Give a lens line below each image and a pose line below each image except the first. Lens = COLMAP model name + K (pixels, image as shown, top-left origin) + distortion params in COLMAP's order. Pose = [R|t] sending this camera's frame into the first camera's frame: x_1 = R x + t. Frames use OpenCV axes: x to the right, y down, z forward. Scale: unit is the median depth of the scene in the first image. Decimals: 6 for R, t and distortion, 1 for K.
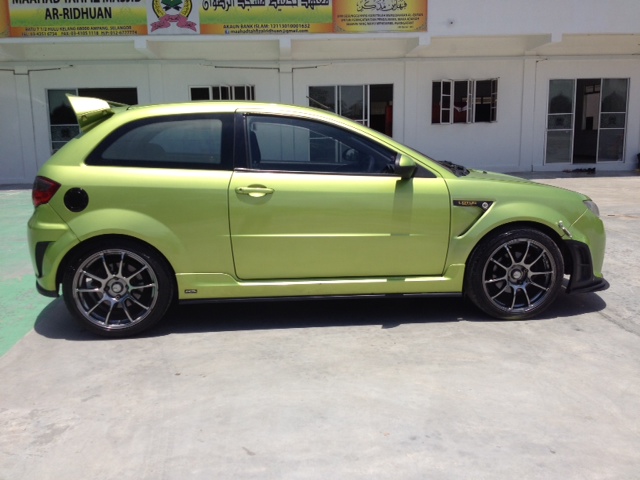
lens RADIAL K [[611.7, 0, 315.8], [0, 611.7, 241.5], [0, 0, 1]] dist [0.136107, -0.287445]
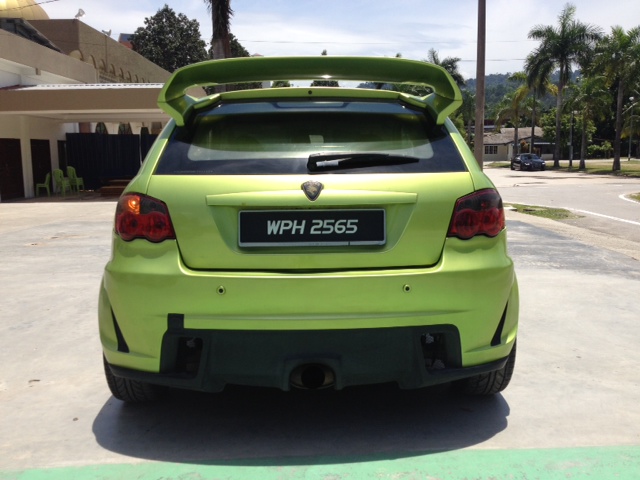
lens RADIAL K [[611.7, 0, 315.8], [0, 611.7, 241.5], [0, 0, 1]] dist [0.136107, -0.287445]
pose [[0.060077, -0.127202, 0.990056, -1.093305], [0.183741, 0.976308, 0.114286, -0.158025], [-0.981137, 0.175048, 0.082026, 1.121508]]
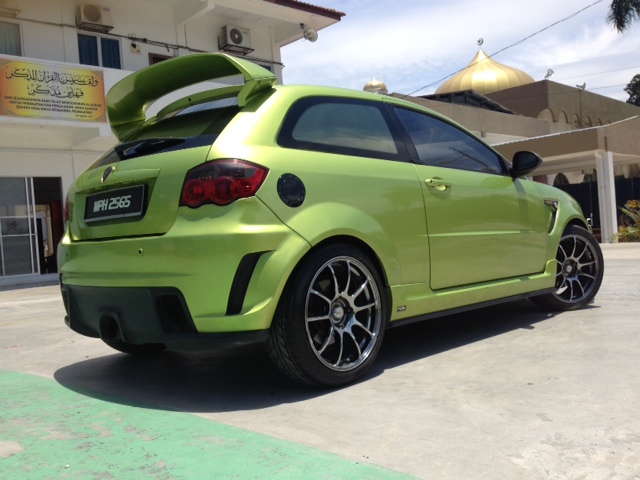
lens RADIAL K [[611.7, 0, 315.8], [0, 611.7, 241.5], [0, 0, 1]] dist [0.136107, -0.287445]
pose [[0.762775, -0.042502, 0.645265, -0.789117], [0.166765, 0.977015, -0.132782, 0.083013], [-0.624791, 0.208891, 0.752331, 0.458335]]
